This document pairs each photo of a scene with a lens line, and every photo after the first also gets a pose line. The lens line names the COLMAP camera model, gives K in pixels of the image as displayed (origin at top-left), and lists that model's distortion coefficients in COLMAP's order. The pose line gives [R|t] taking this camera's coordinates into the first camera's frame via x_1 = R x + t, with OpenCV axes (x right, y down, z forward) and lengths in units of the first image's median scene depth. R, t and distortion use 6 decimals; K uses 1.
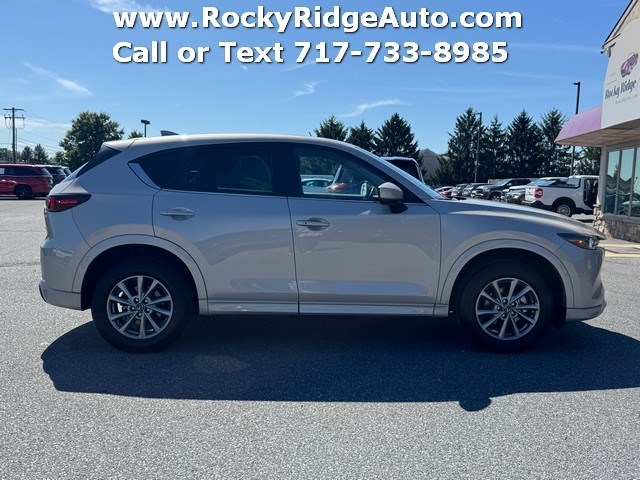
lens RADIAL K [[660.4, 0, 321.8], [0, 660.4, 244.7], [0, 0, 1]] dist [0.008290, 0.000000]
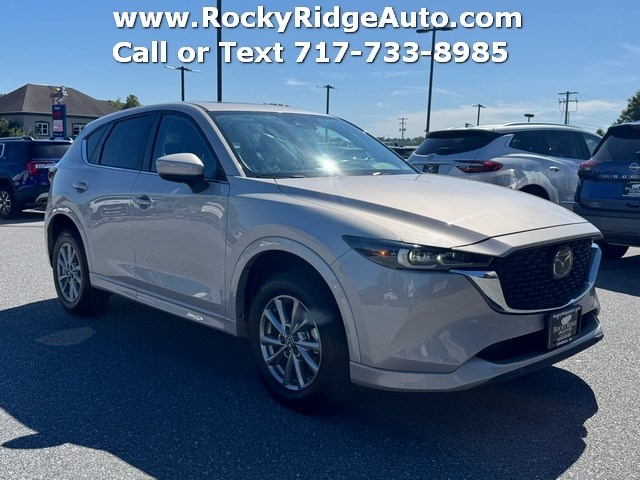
lens RADIAL K [[660.4, 0, 320.0], [0, 660.4, 239.3], [0, 0, 1]] dist [0.008290, 0.000000]
pose [[0.659900, 0.081483, -0.746922, 0.788748], [-0.068752, 0.996480, 0.047965, -0.039794], [0.748202, 0.019700, 0.663179, 0.582412]]
